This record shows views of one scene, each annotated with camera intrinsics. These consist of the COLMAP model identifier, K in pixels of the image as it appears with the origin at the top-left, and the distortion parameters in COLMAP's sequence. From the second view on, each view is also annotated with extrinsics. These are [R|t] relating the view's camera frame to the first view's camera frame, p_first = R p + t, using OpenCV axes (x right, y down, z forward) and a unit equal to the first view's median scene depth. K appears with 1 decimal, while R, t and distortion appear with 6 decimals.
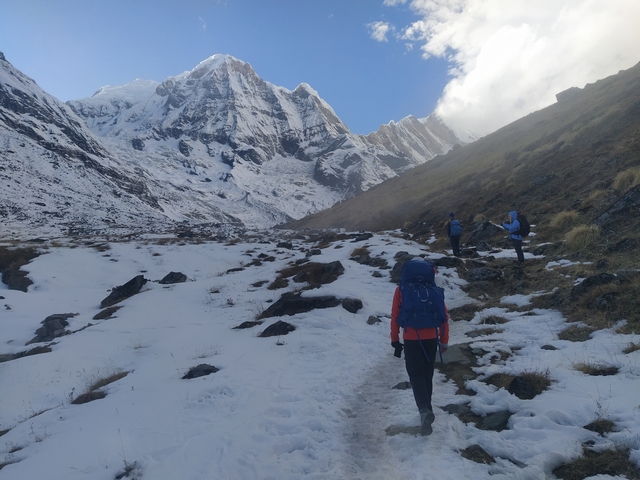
lens RADIAL K [[475.3, 0, 322.2], [0, 475.3, 245.8], [0, 0, 1]] dist [0.056310, -0.072667]
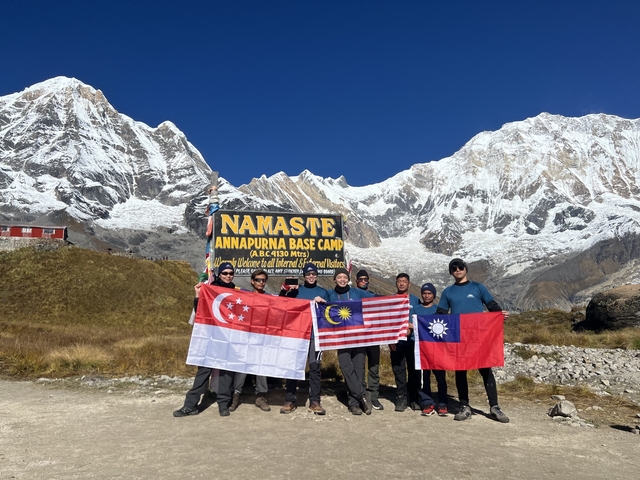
lens RADIAL K [[475.3, 0, 320.2], [0, 475.3, 241.9], [0, 0, 1]] dist [0.056310, -0.072667]
pose [[0.955700, 0.039594, 0.291668, -0.022592], [0.000856, 0.990533, -0.137272, -0.003390], [-0.294342, 0.131441, 0.946618, 0.134489]]
